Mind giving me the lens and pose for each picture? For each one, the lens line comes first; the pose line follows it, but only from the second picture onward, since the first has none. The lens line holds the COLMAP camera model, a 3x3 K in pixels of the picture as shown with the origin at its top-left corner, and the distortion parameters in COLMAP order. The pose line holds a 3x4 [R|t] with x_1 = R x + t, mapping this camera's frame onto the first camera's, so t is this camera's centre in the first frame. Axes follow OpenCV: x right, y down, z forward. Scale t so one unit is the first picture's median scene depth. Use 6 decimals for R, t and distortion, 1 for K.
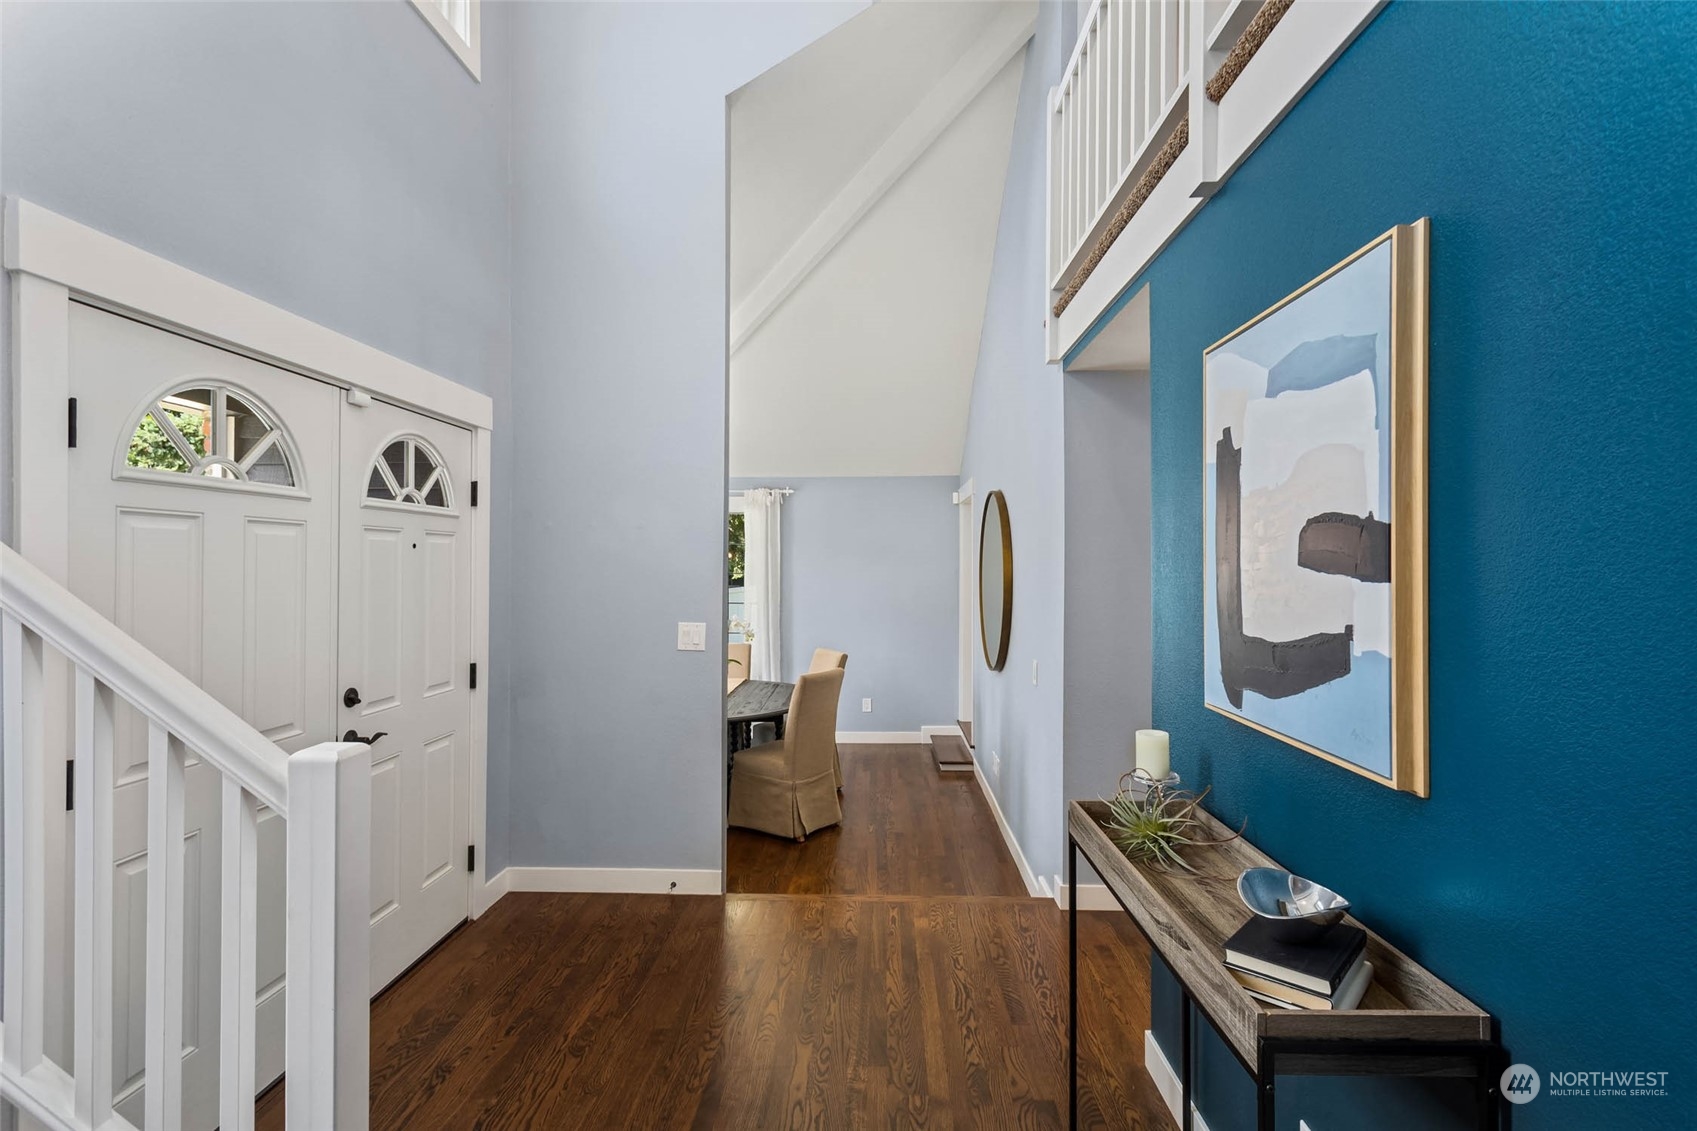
lens RADIAL K [[830.6, 0, 852.1], [0, 830.6, 569.5], [0, 0, 1]] dist [0.003367, -0.000796]
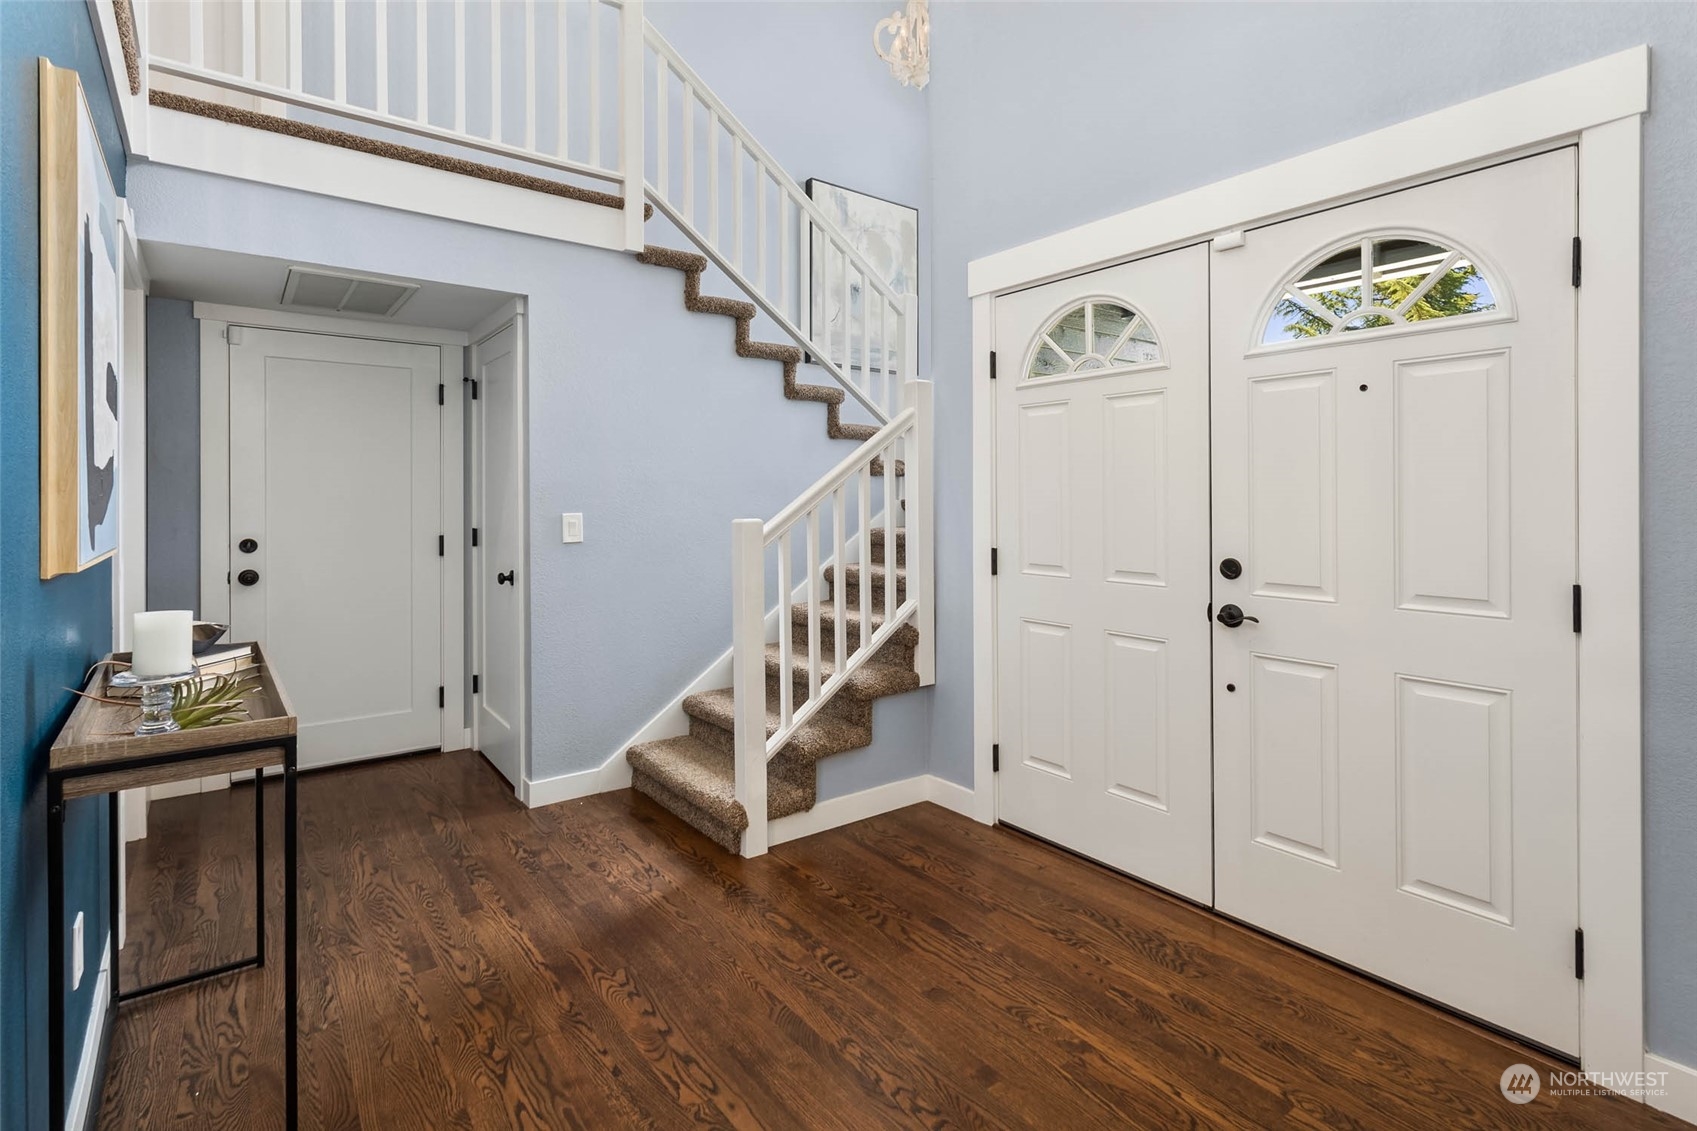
lens RADIAL K [[830.6, 0, 927.8], [0, 830.6, 494.7], [0, 0, 1]] dist [0.003367, -0.000796]
pose [[-0.737814, -0.001085, -0.675003, 0.281699], [0.002932, 0.999984, -0.004811, 0.079840], [0.674997, -0.005529, -0.737799, 1.536792]]
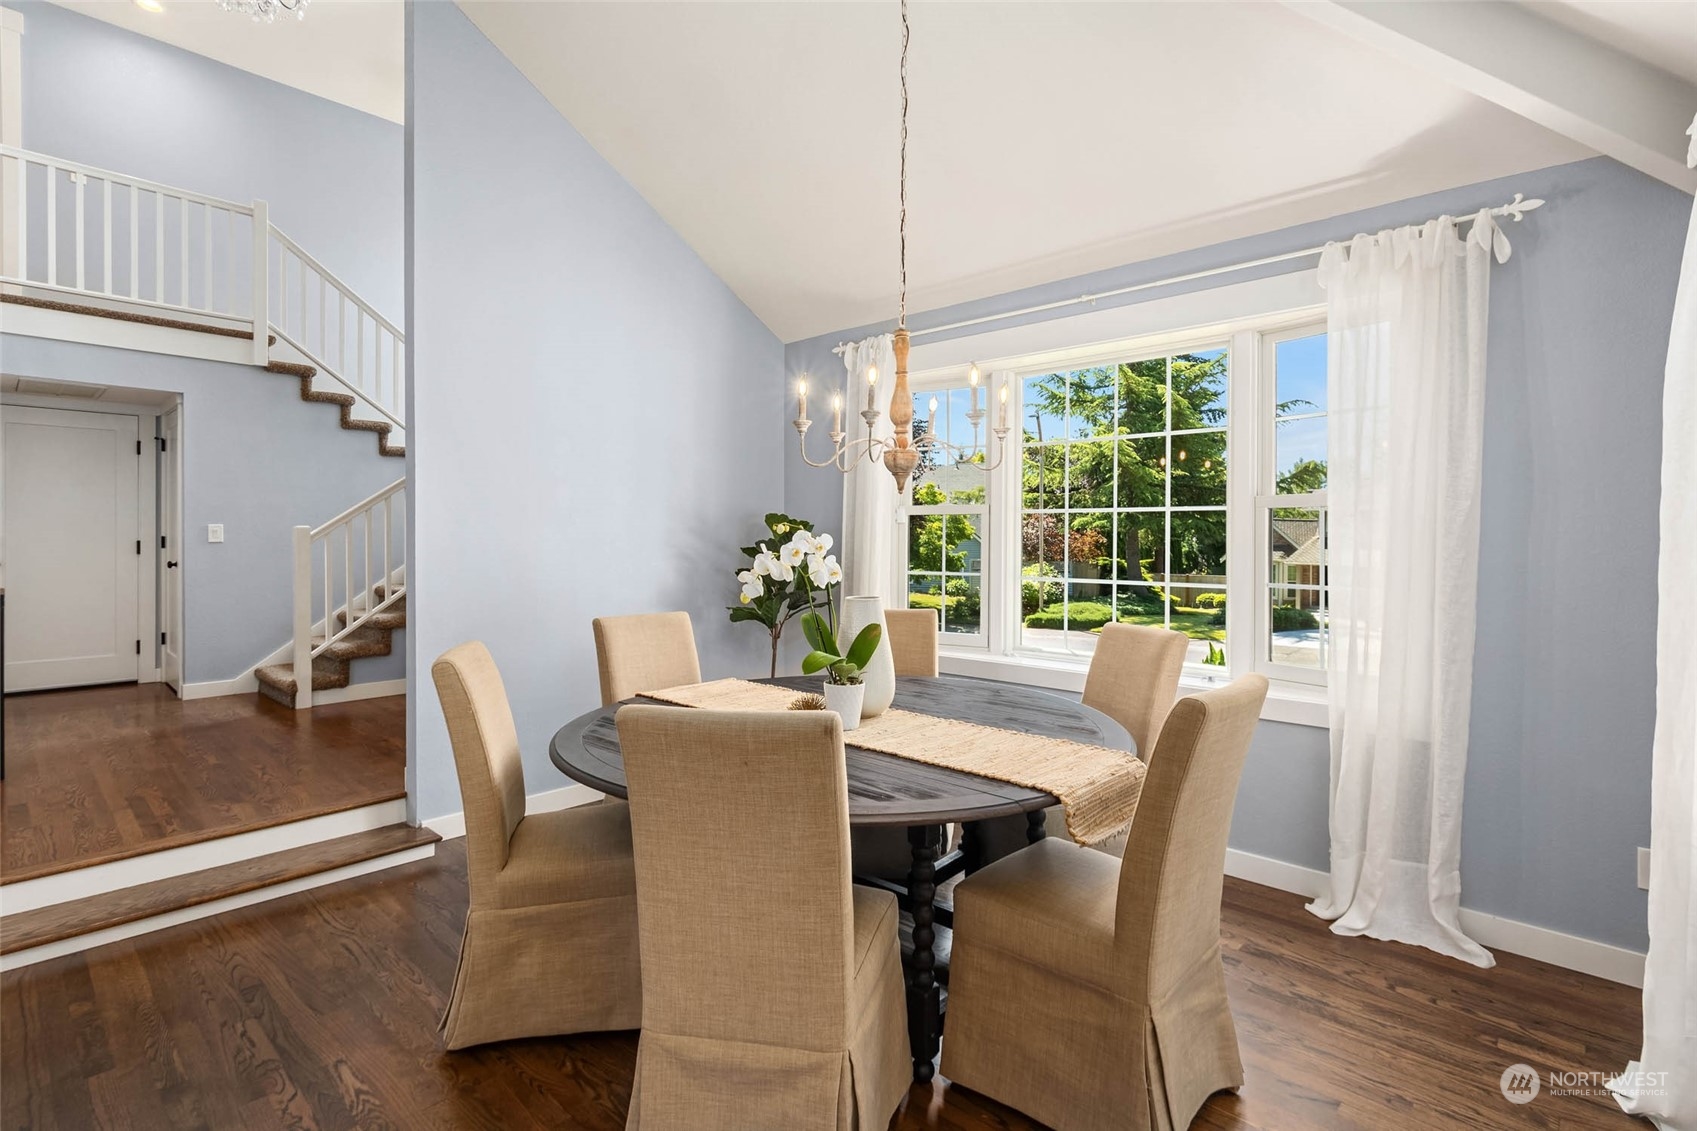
lens RADIAL K [[830.6, 0, 897.8], [0, 830.6, 535.4], [0, 0, 1]] dist [0.003367, -0.000796]
pose [[-0.639402, 0.000610, -0.768872, 0.319350], [-0.004423, 0.999980, 0.004471, 0.099361], [0.768860, 0.006260, -0.639387, 2.419139]]
